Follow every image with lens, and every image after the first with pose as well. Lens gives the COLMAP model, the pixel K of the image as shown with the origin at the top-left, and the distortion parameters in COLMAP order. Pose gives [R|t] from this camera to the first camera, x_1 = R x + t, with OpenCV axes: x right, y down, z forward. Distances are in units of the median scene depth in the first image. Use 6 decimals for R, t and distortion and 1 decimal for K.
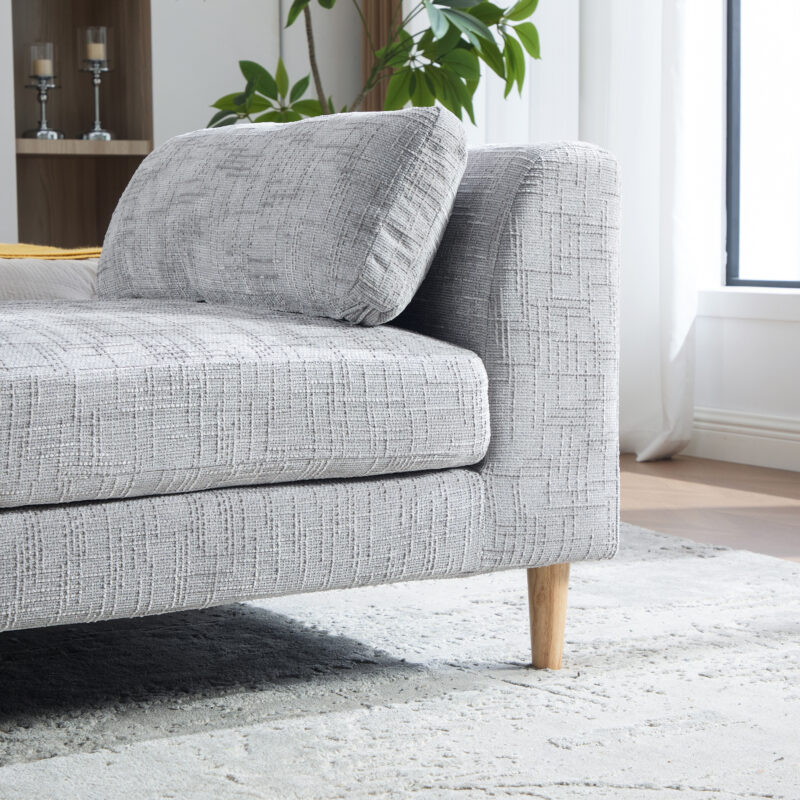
lens RADIAL K [[2014.3, 0, 400.0], [0, 2014.3, 400.0], [0, 0, 1]] dist [0.070479, 0.255760]
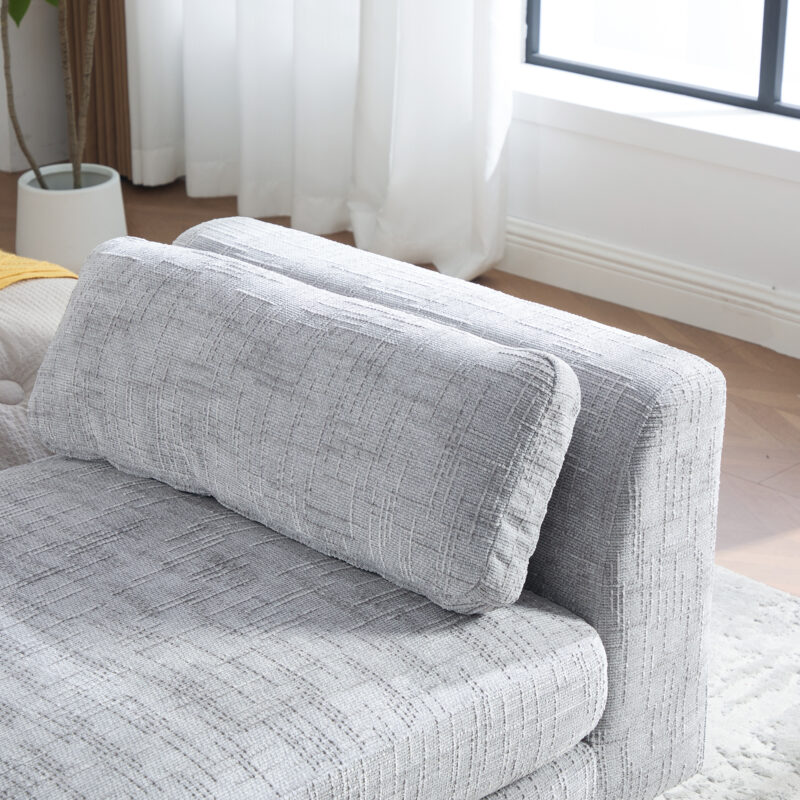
lens RADIAL K [[2260.4, 0, 400.0], [0, 2260.4, 400.0], [0, 0, 1]] dist [0.021751, -0.414912]
pose [[0.969732, -0.079042, 0.231025, -0.267543], [0.009623, 0.957792, 0.287301, -0.406960], [-0.243982, -0.276381, 0.929562, 0.115547]]
